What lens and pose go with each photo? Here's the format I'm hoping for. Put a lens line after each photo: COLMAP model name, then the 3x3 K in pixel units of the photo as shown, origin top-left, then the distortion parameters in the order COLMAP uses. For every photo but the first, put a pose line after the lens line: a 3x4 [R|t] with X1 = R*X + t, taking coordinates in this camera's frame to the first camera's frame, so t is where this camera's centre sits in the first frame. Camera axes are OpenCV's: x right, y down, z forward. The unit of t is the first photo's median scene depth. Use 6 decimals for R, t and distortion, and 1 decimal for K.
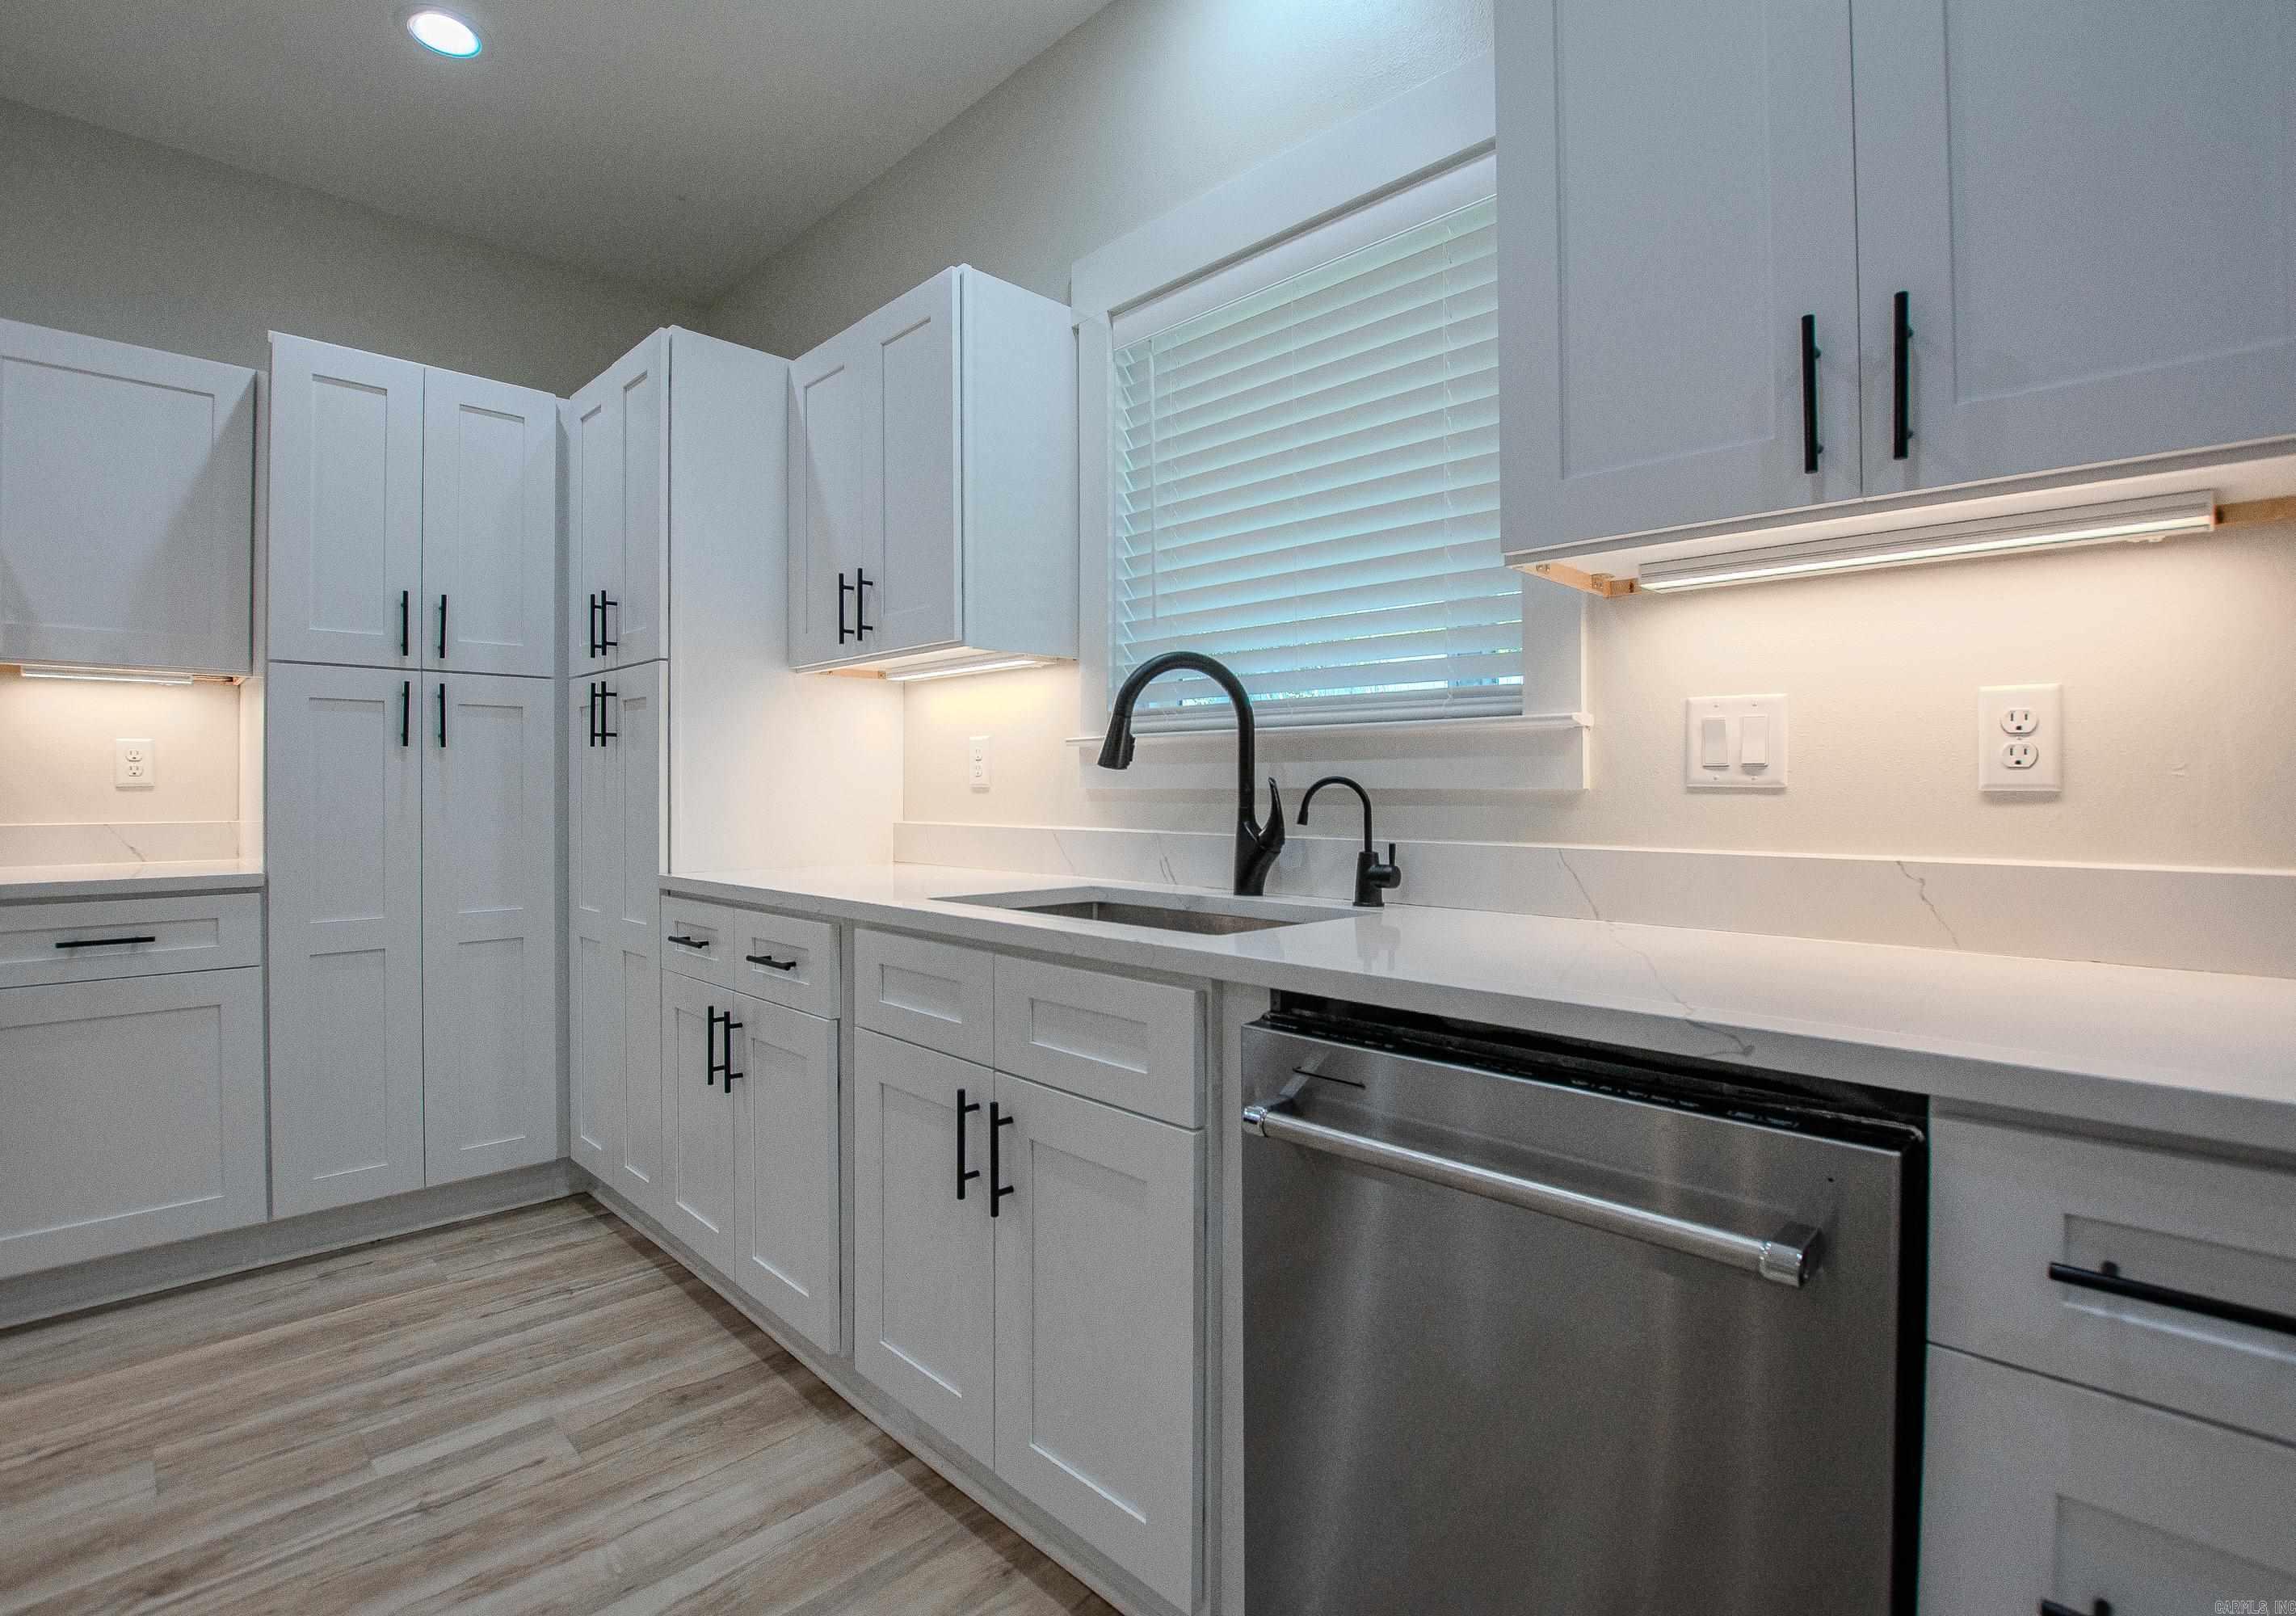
lens RADIAL K [[1075.8, 0, 1128.8], [0, 1075.8, 785.1], [0, 0, 1]] dist [-0.032165, 0.001263]
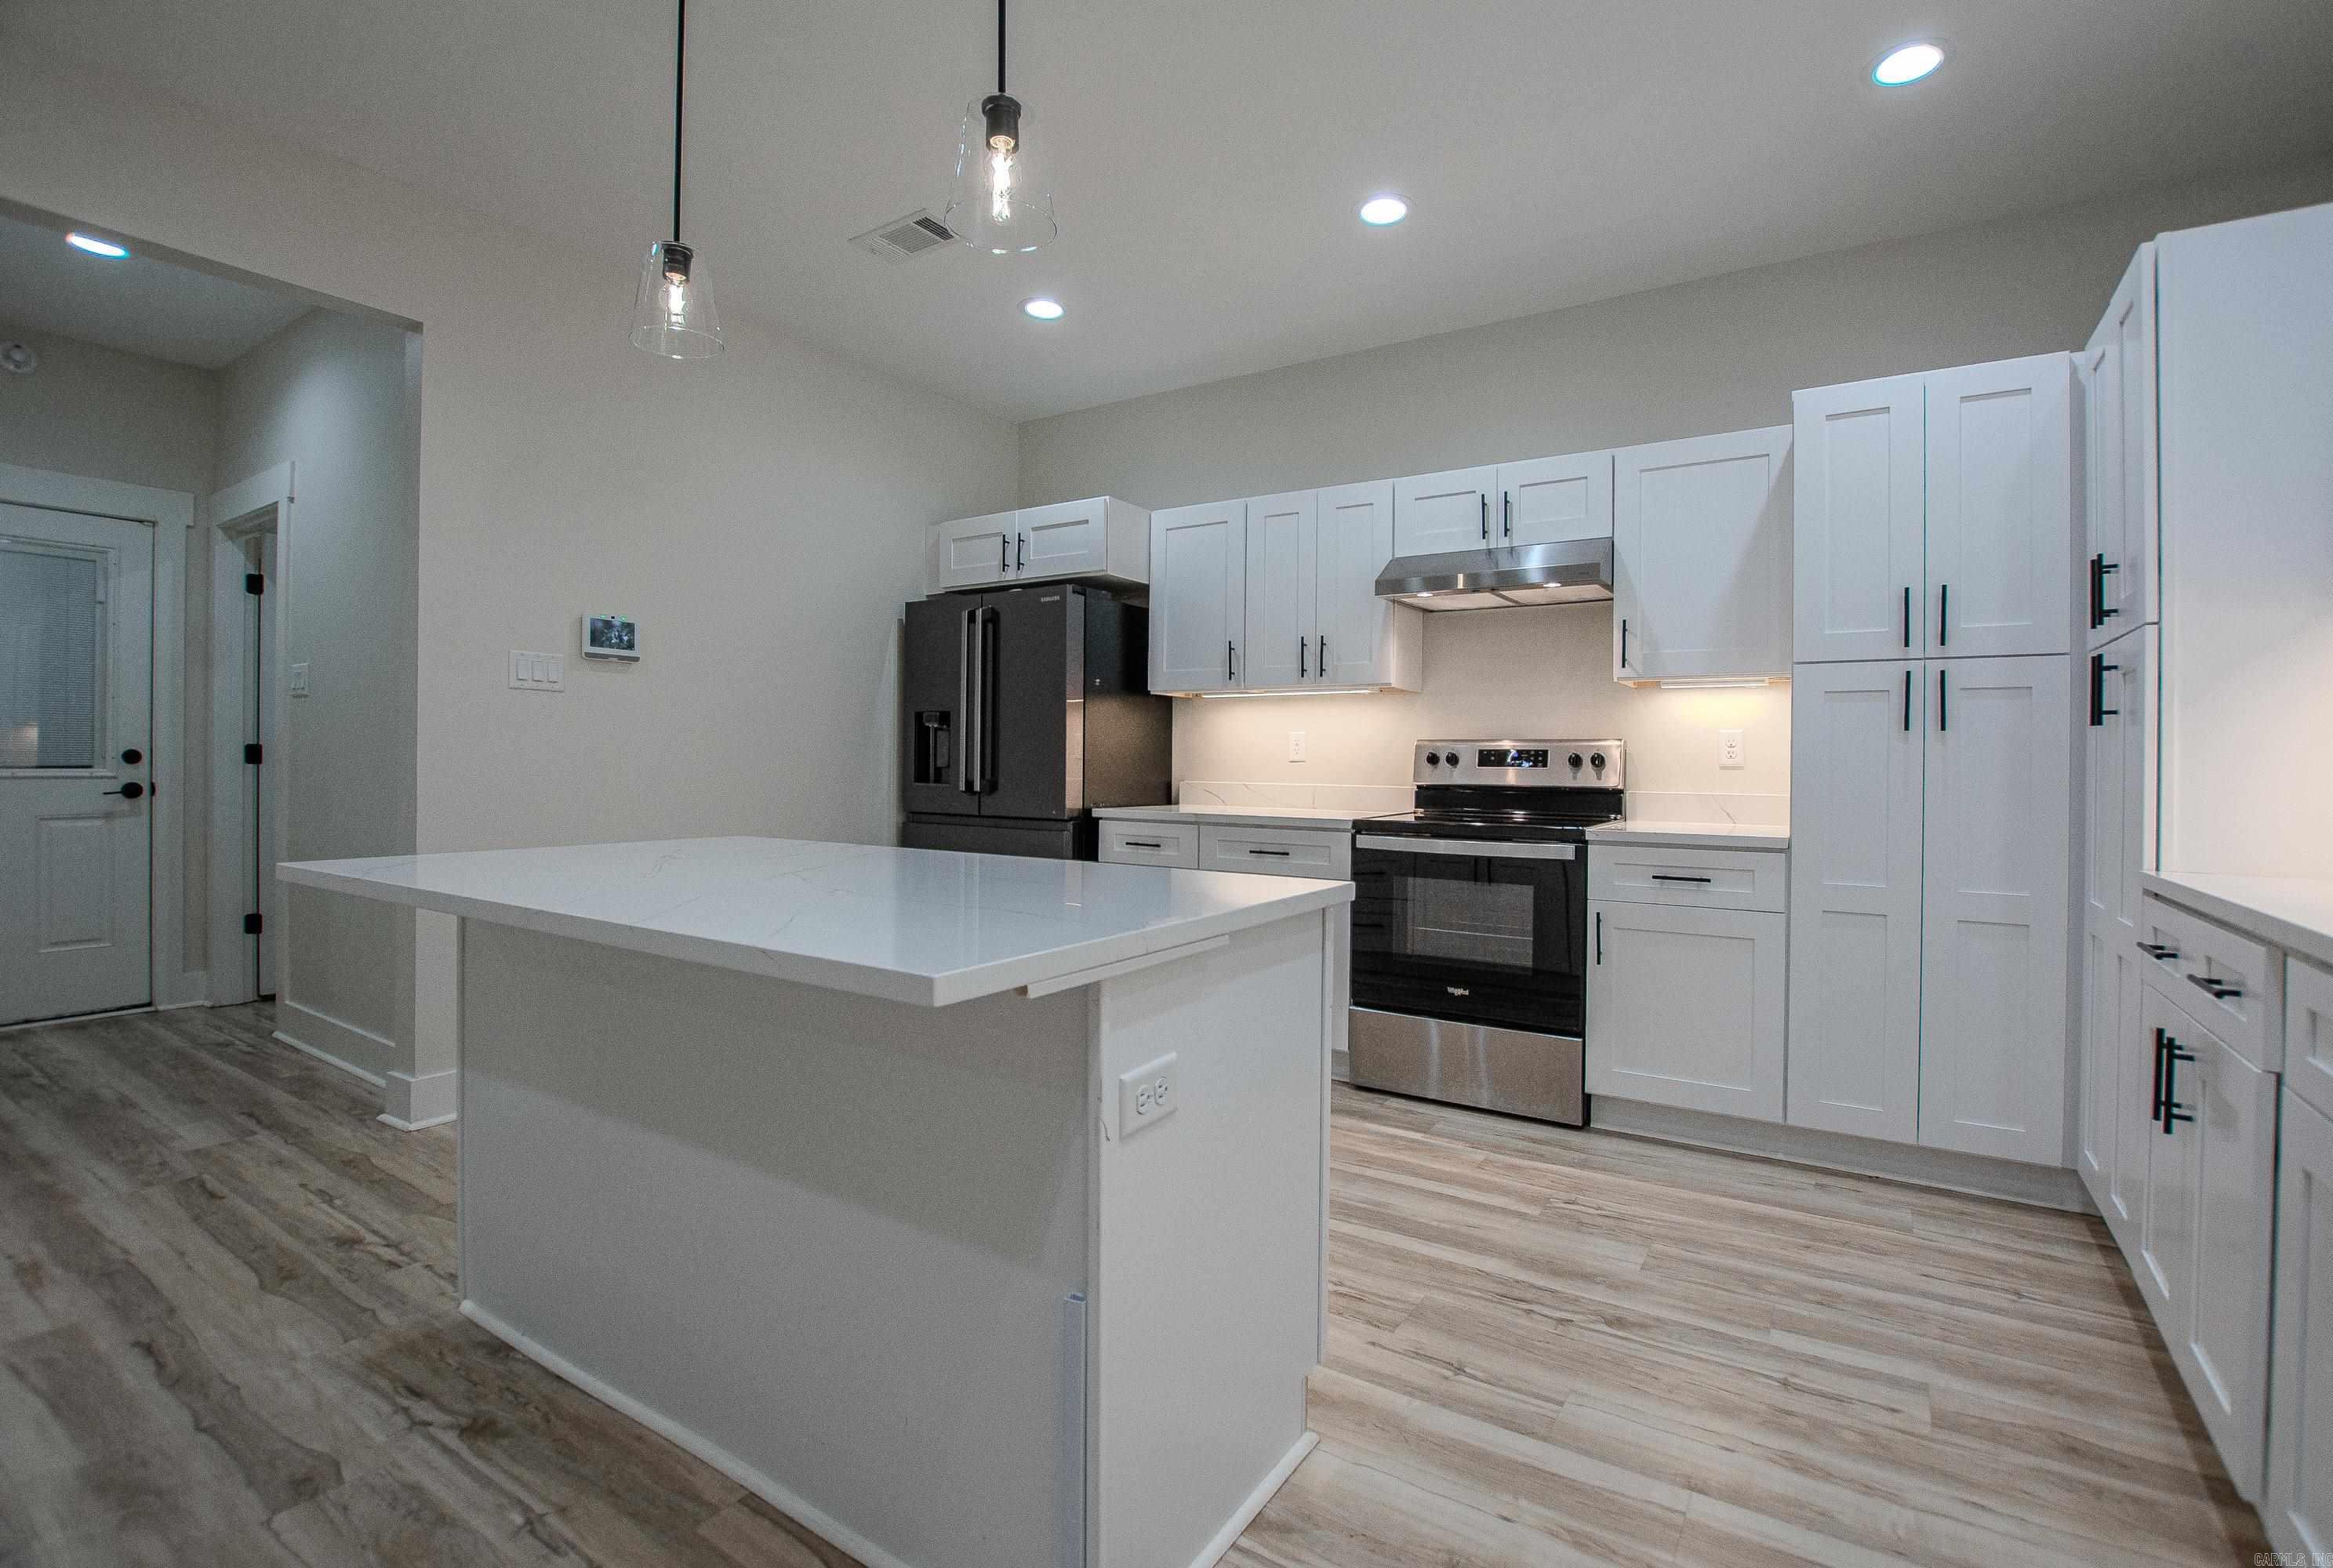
lens RADIAL K [[1060.2, 0, 1214.8], [0, 1060.2, 763.6], [0, 0, 1]] dist [-0.030765, 0.002360]
pose [[0.237023, 0.005493, -0.971489, 0.231600], [-0.011219, 0.999933, 0.002916, 0.002352], [0.971439, 0.010207, 0.237069, 0.074765]]
